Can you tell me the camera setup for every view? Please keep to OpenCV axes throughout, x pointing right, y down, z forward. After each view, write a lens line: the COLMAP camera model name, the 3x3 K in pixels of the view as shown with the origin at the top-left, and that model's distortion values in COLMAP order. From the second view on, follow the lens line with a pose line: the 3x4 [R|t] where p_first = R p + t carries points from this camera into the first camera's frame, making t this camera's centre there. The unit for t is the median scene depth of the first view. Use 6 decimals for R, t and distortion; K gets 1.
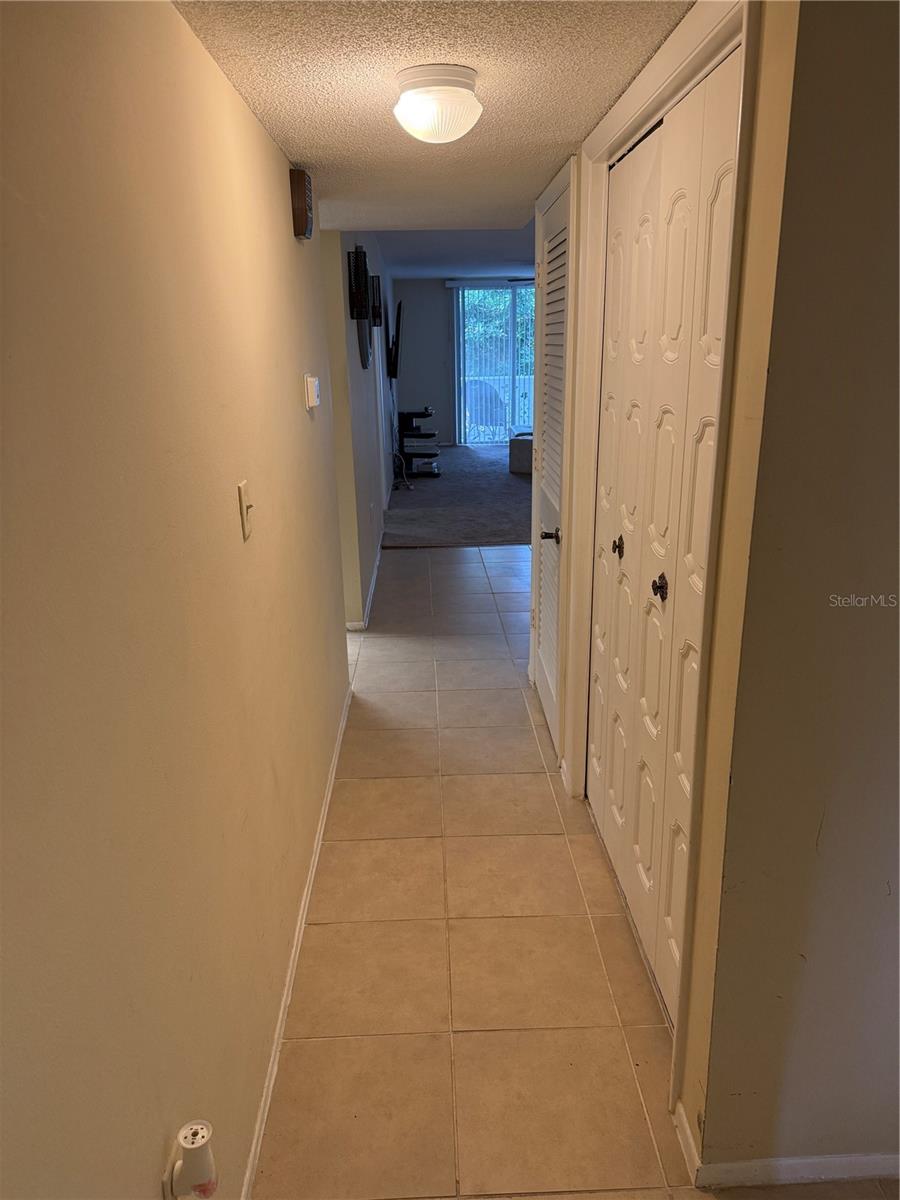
lens RADIAL K [[859.1, 0, 448.0], [0, 859.1, 589.0], [0, 0, 1]] dist [0.060987, 0.001372]
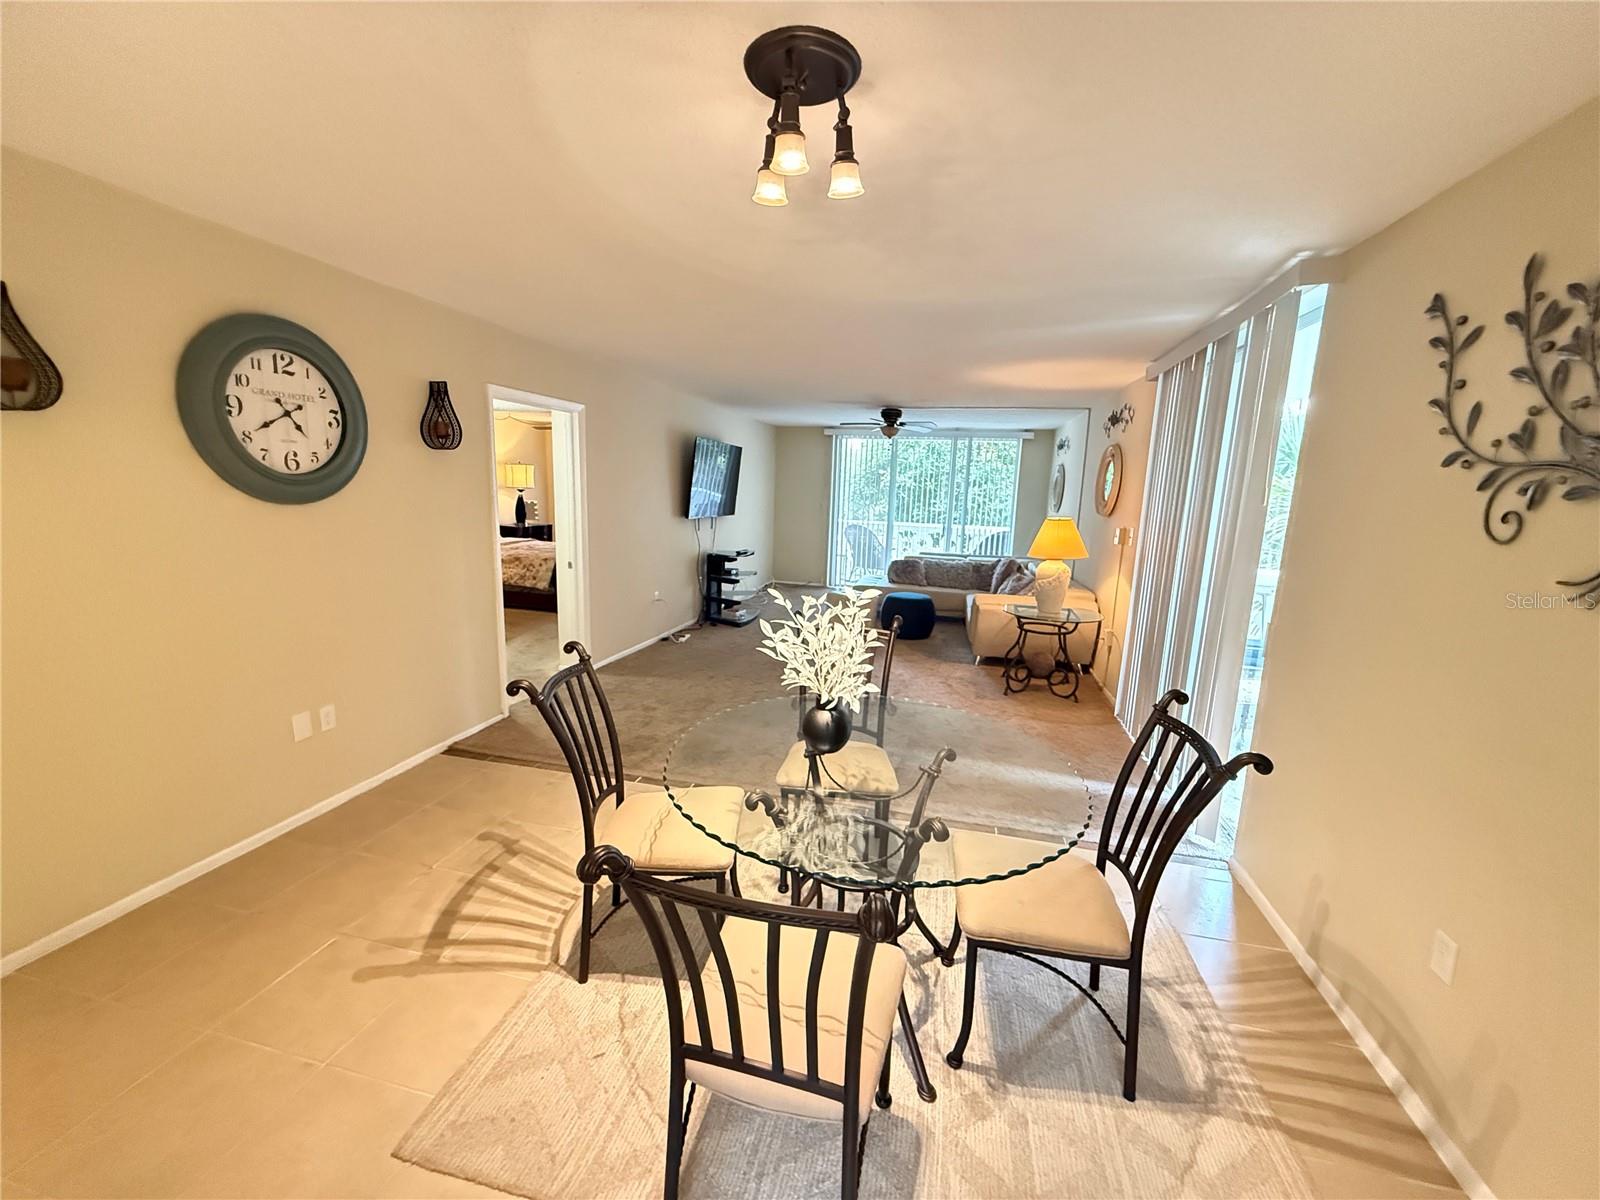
lens RADIAL K [[637.8, 0, 799.4], [0, 637.8, 598.0], [0, 0, 1]] dist [-0.001852, 0.000263]
pose [[0.963193, 0.092647, -0.252341, 0.227762], [-0.119630, 0.988382, -0.093749, -0.103372], [0.240724, 0.120485, 0.963086, 0.360810]]
